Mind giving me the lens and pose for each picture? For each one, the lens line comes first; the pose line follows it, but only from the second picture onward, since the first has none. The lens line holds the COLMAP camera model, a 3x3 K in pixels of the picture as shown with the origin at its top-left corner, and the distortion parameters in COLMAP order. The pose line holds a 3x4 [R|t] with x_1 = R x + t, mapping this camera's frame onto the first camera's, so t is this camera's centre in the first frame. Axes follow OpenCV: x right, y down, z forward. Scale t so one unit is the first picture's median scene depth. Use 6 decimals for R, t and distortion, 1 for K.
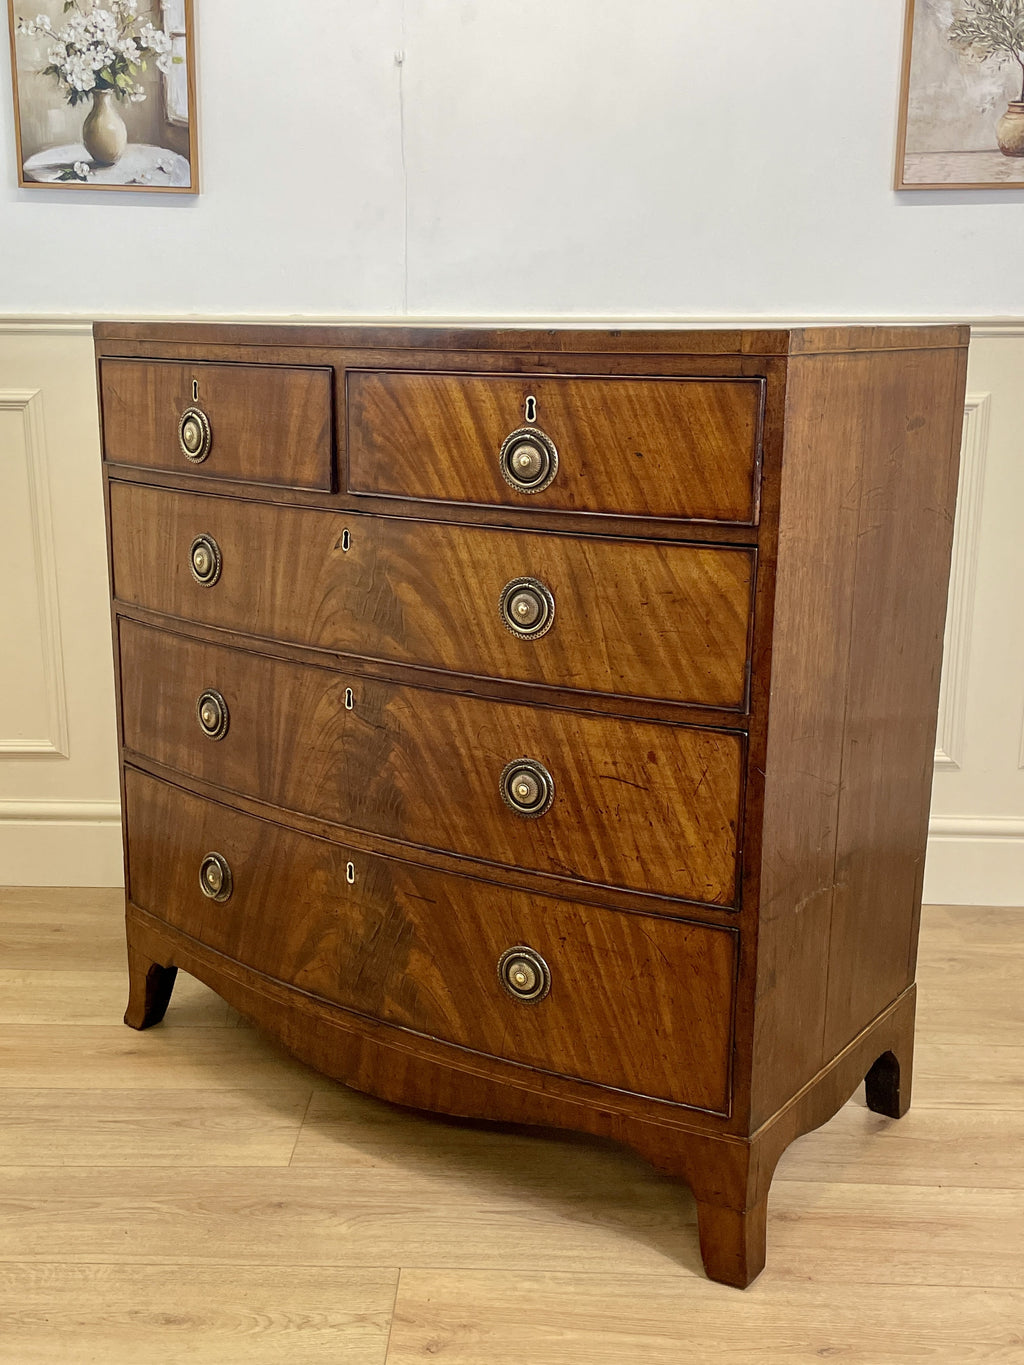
lens RADIAL K [[1453.3, 0, 516.8], [0, 1453.3, 672.4], [0, 0, 1]] dist [0.142499, -0.282951]
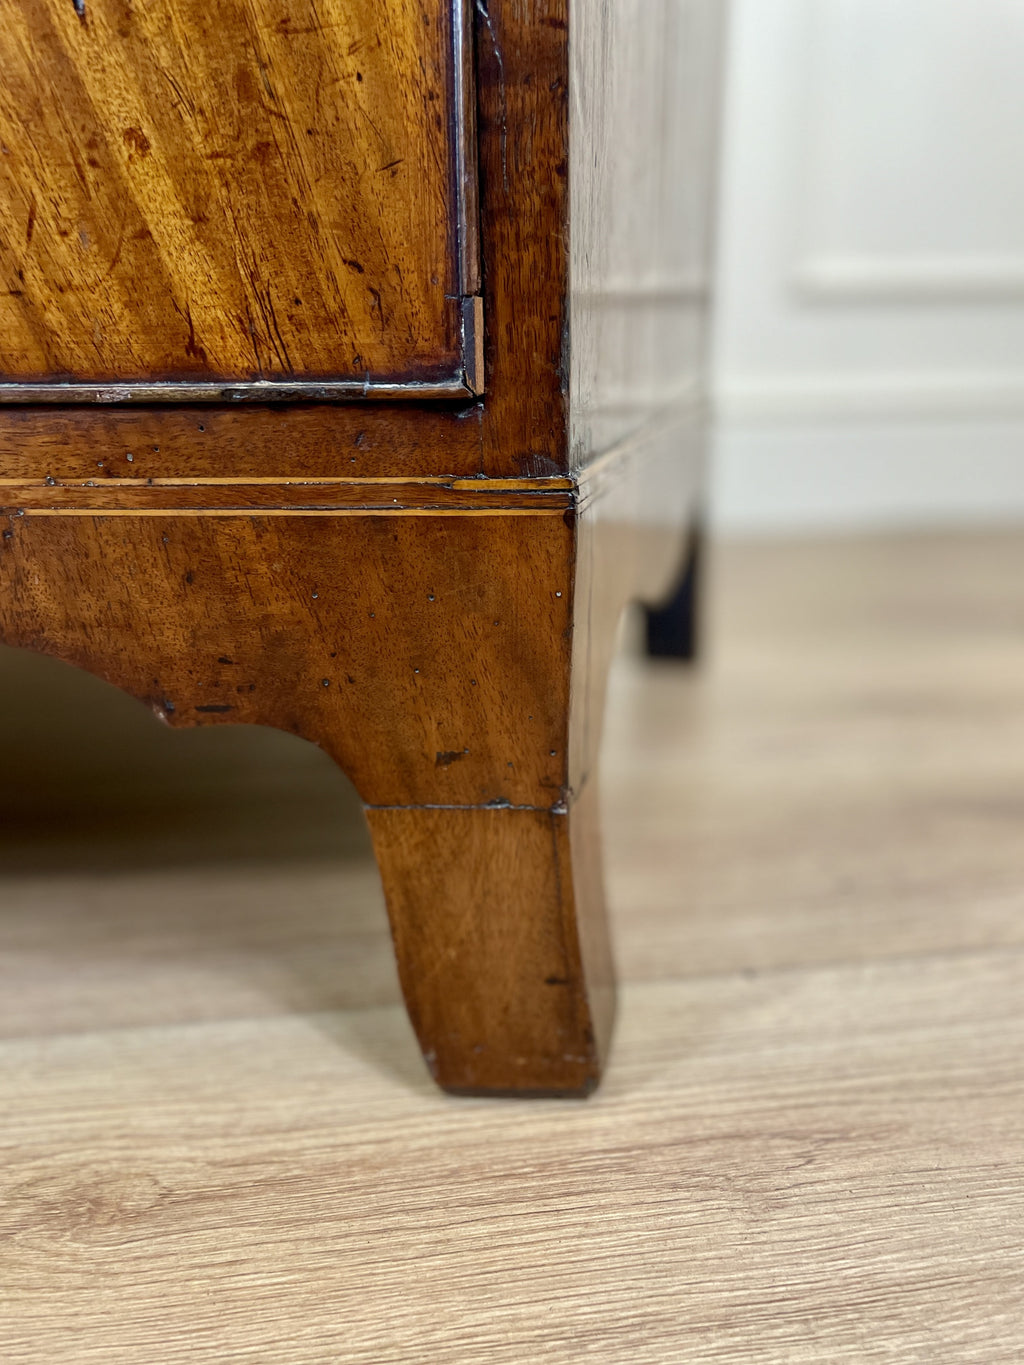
lens RADIAL K [[1042.1, 0, 514.9], [0, 1042.1, 684.6], [0, 0, 1]] dist [0.092898, -0.134687]
pose [[0.927221, -0.136265, 0.348846, 0.086500], [0.108120, 0.989195, 0.099016, 0.322244], [-0.358569, -0.054093, 0.931935, 0.827752]]
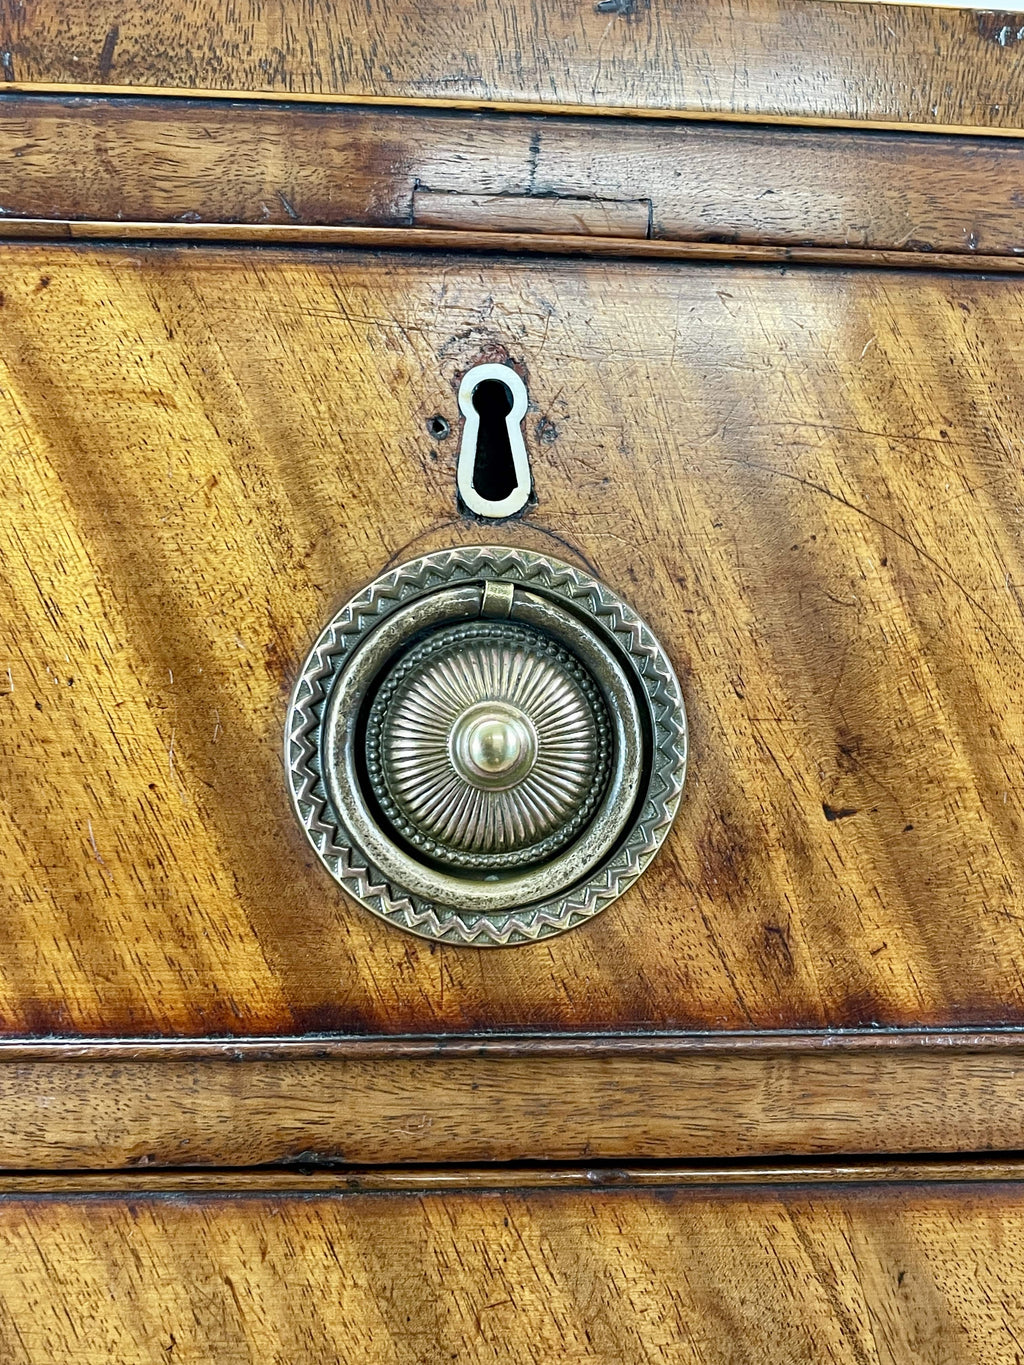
lens RADIAL K [[1453.3, 0, 516.8], [0, 1453.3, 672.4], [0, 0, 1]] dist [0.142499, -0.282951]
pose [[0.826304, 0.016405, 0.562985, -0.075412], [0.128473, 0.967734, -0.216760, -0.109448], [-0.548376, 0.251438, 0.797535, 0.807728]]
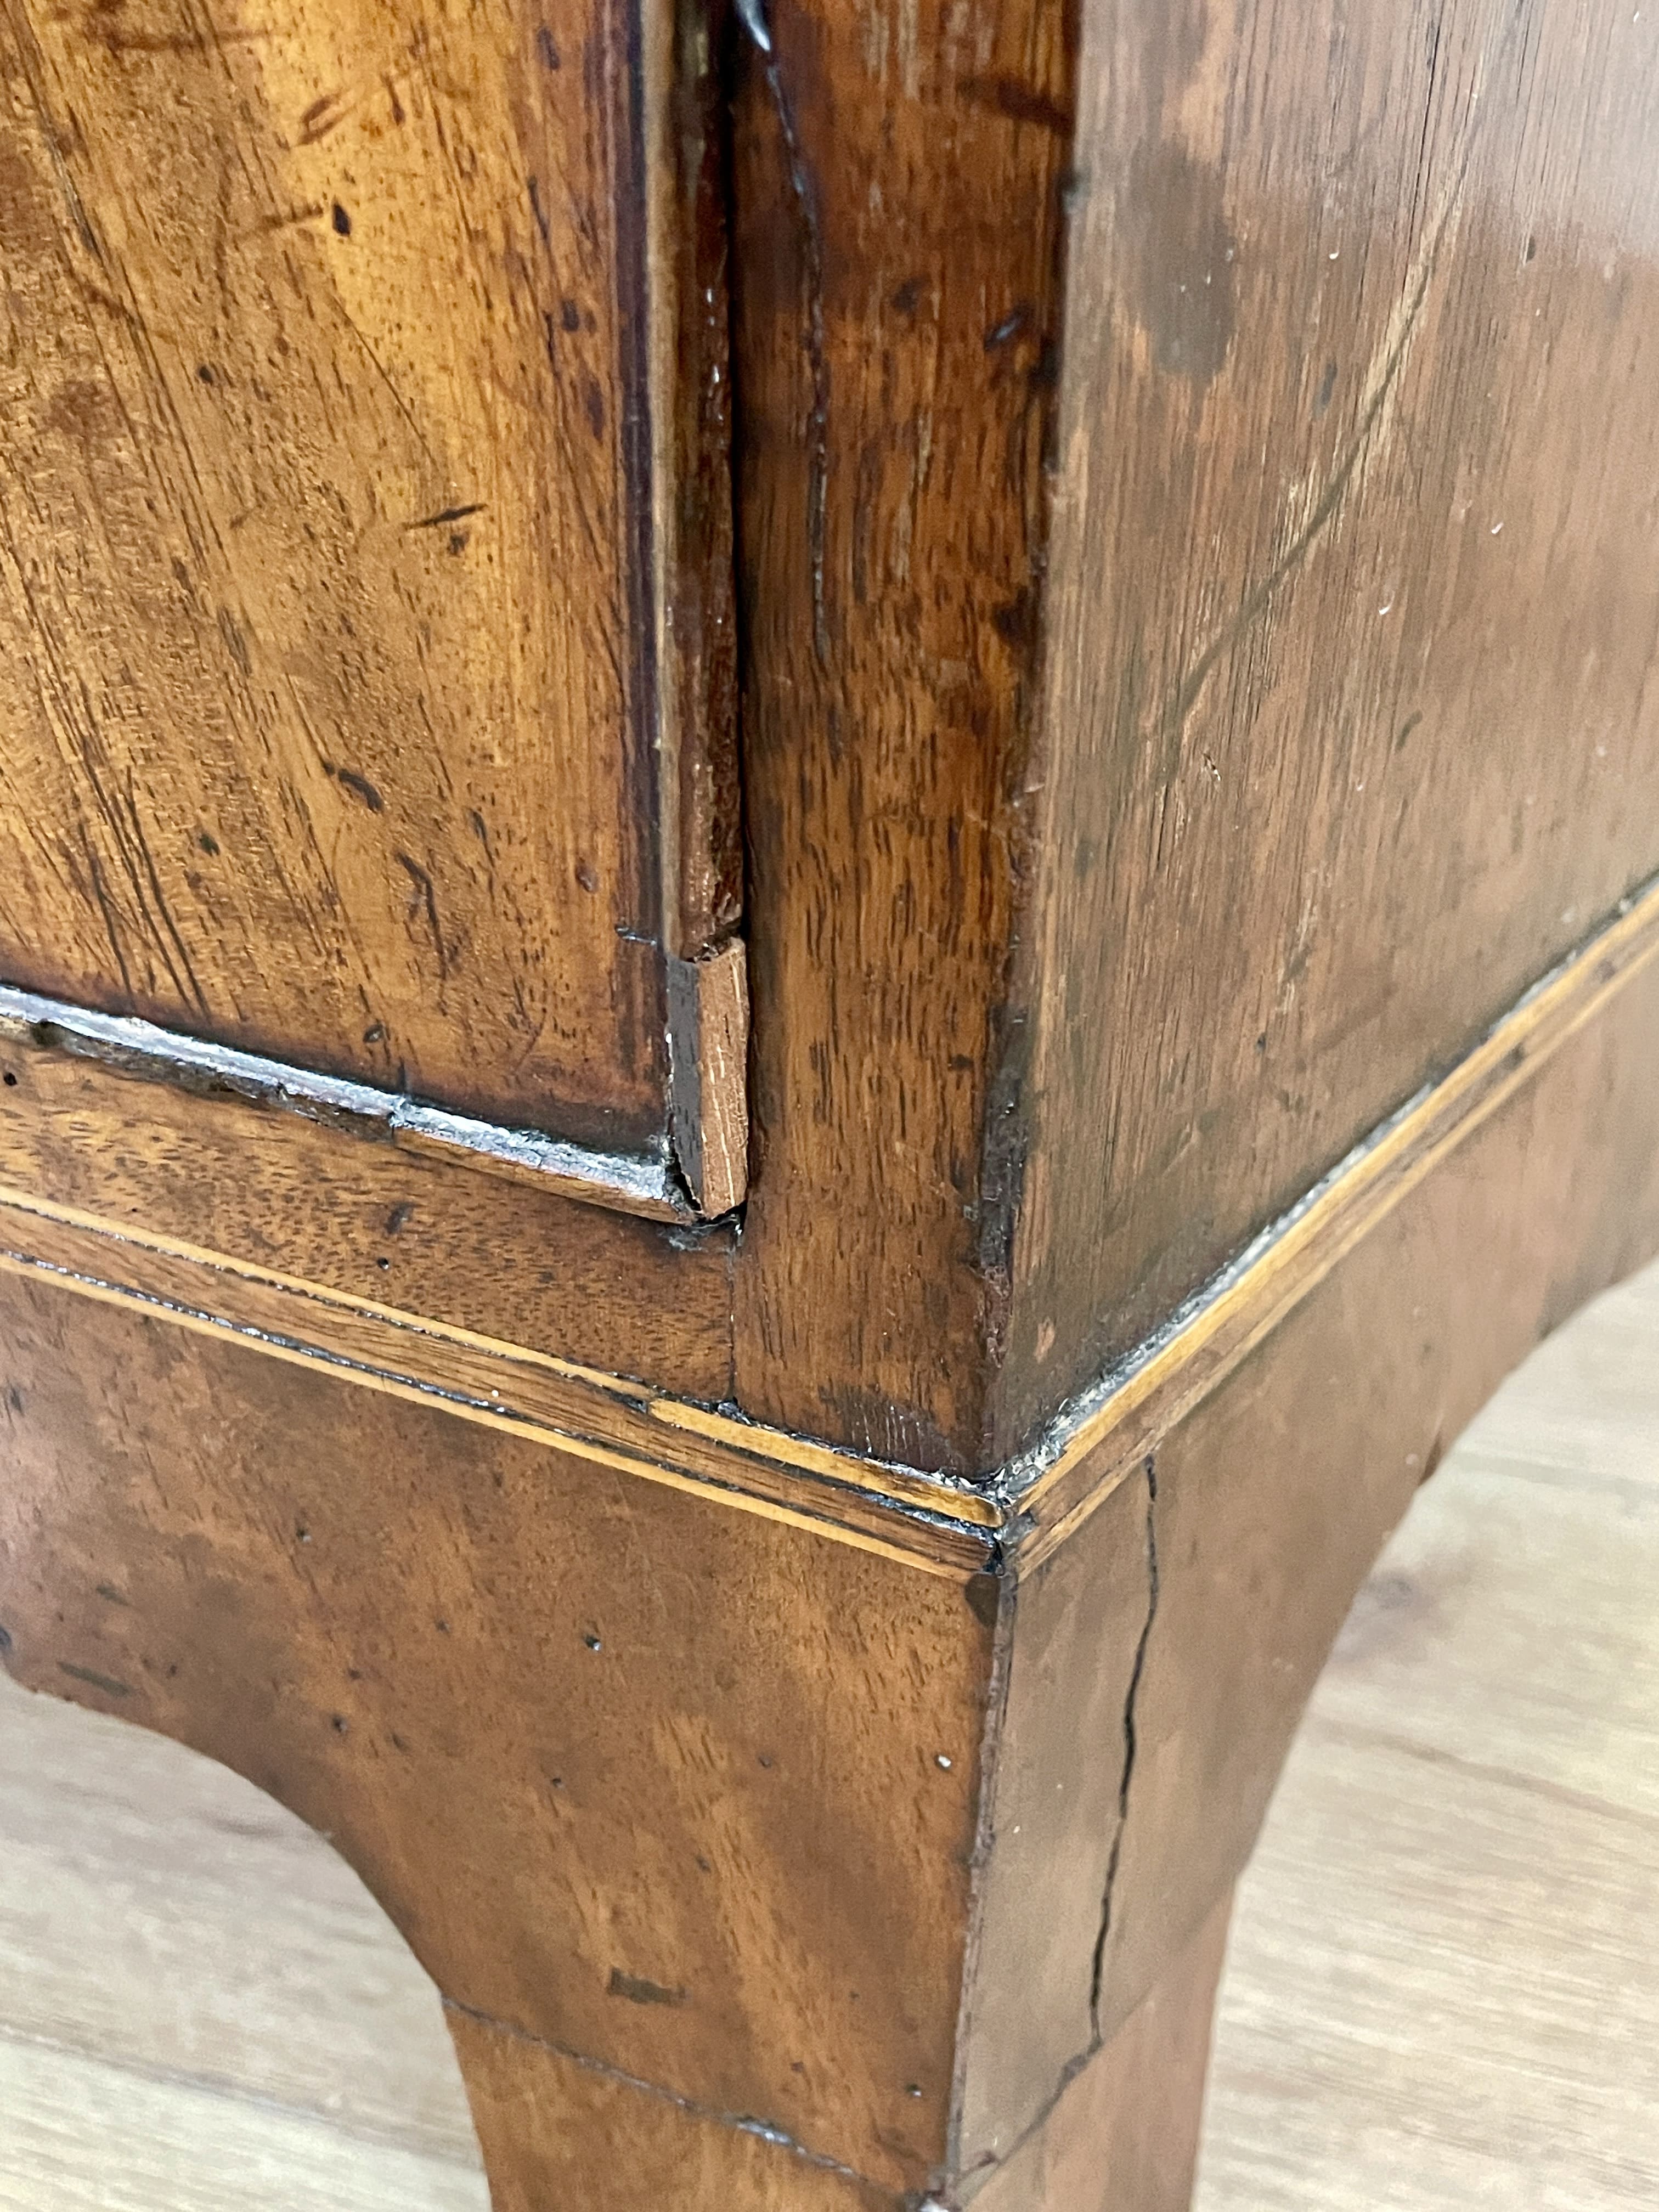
lens RADIAL K [[2412.1, 0, 835.3], [0, 2412.1, 1119.6], [0, 0, 1]] dist [0.110946, -0.244061]
pose [[0.999447, 0.015974, -0.029151, 0.149323], [-0.005183, 0.941124, 0.338022, 0.254282], [0.032834, -0.337684, 0.940687, 0.875155]]
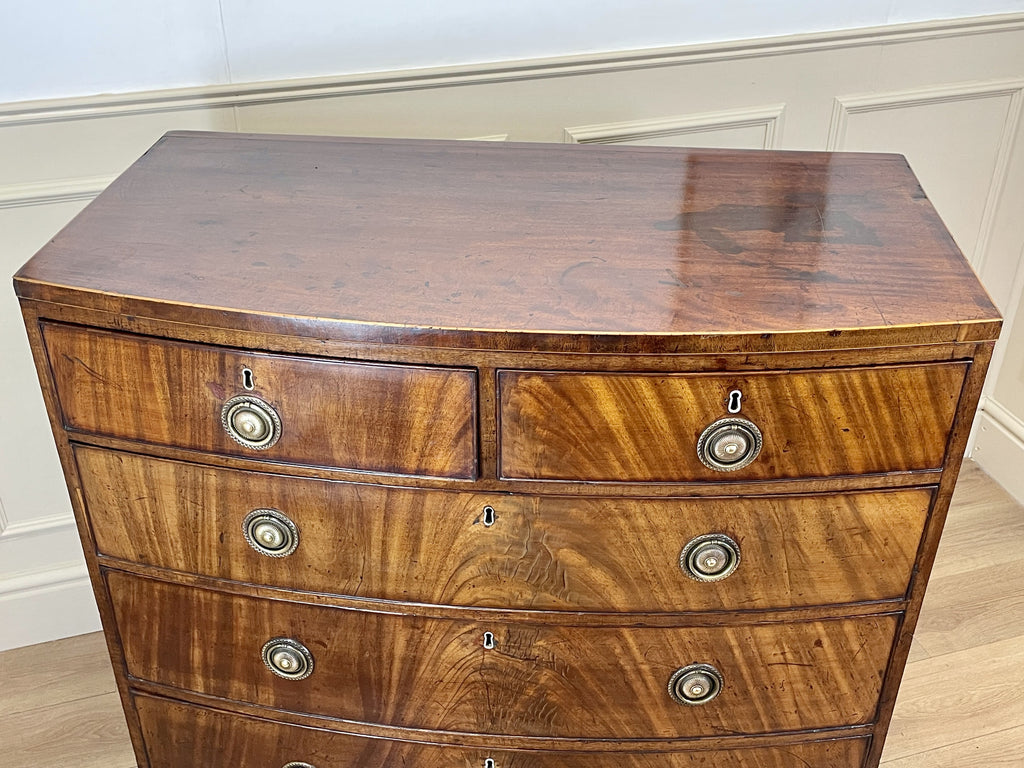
lens RADIAL K [[1082.0, 0, 517.9], [0, 1082.0, 383.7], [0, 0, 1]] dist [0.116376, -0.197286]
pose [[0.846806, -0.279184, 0.452743, -0.415282], [0.124355, 0.931502, 0.341819, -0.429678], [-0.517161, -0.233154, 0.823519, 0.433390]]
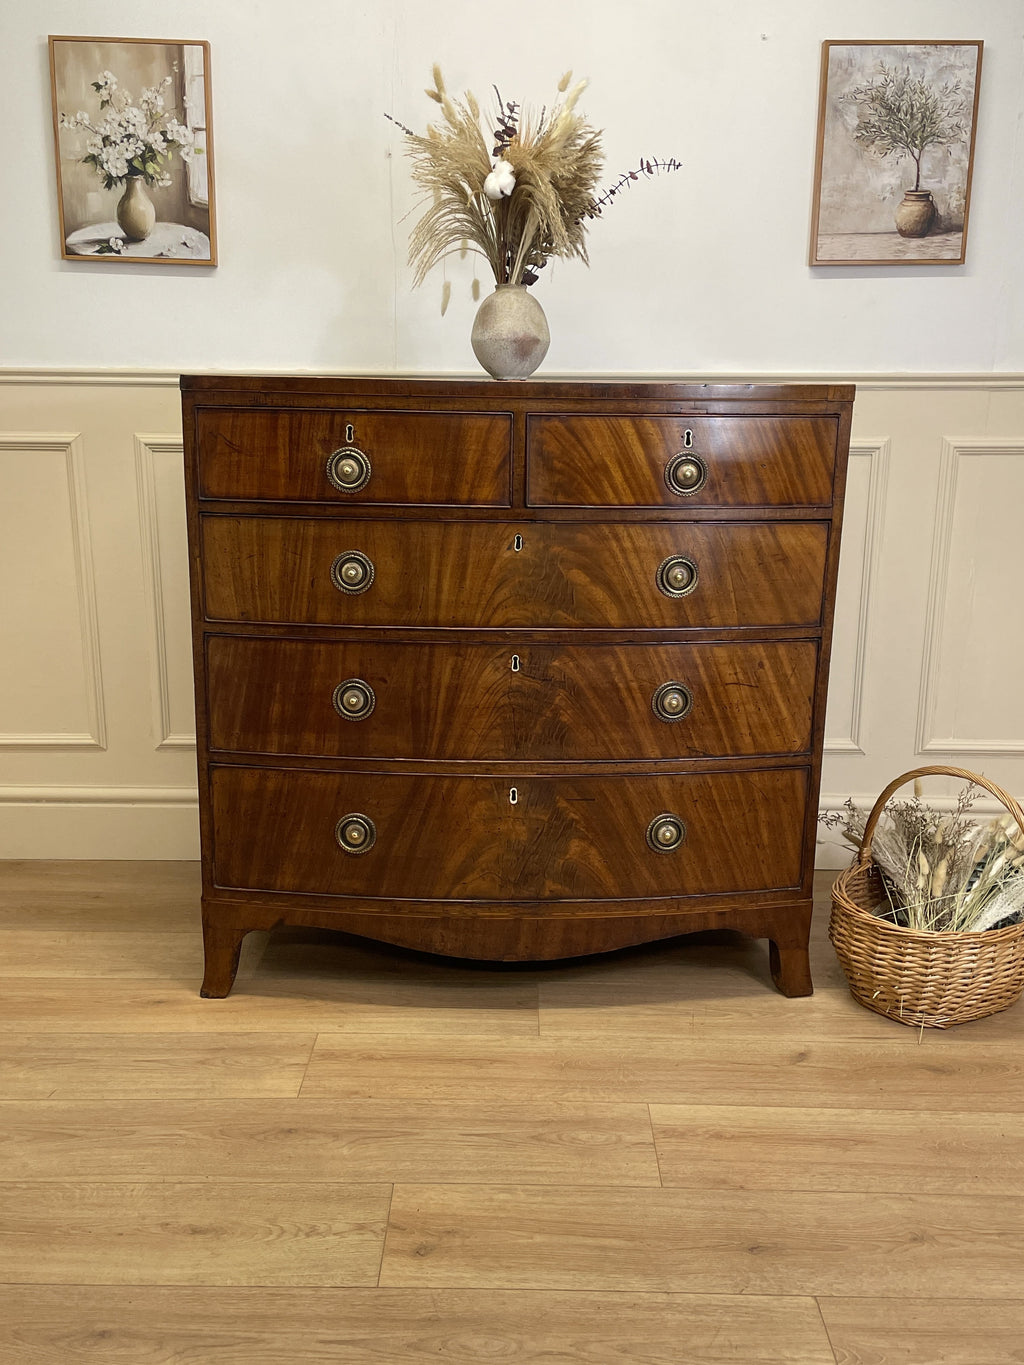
lens RADIAL K [[1274.0, 0, 515.0], [0, 1274.0, 686.5], [0, 0, 1]] dist [0.172567, -0.709030]
pose [[0.787669, -0.139243, 0.600157, -0.866022], [0.135289, 0.989441, 0.052003, -0.022721], [-0.601061, 0.040233, 0.798190, 0.079365]]
